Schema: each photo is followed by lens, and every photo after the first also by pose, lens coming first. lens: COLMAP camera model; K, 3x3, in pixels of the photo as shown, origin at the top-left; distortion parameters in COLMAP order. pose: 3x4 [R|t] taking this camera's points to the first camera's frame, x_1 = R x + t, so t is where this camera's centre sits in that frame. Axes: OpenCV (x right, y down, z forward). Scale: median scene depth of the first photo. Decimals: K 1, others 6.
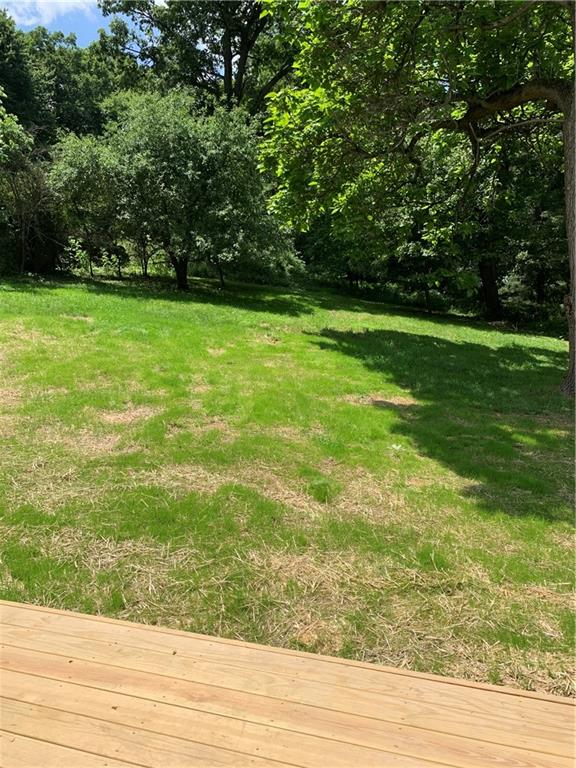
lens RADIAL K [[585.8, 0, 288.0], [0, 585.8, 384.0], [0, 0, 1]] dist [0.000193, -0.000484]
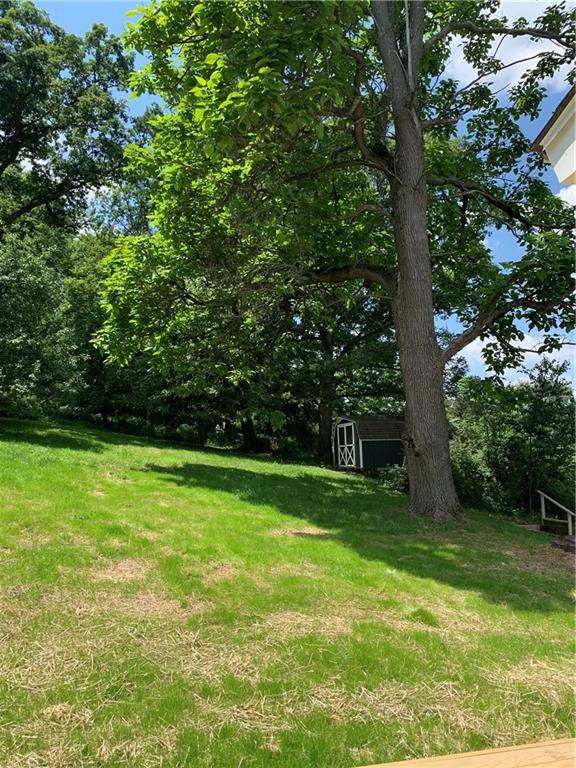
lens RADIAL K [[585.8, 0, 288.0], [0, 585.8, 384.0], [0, 0, 1]] dist [0.000193, -0.000484]
pose [[0.873950, 0.039410, 0.484415, -0.224133], [0.069379, 0.976383, -0.204604, -0.010328], [-0.481038, 0.212422, 0.850576, 0.031898]]
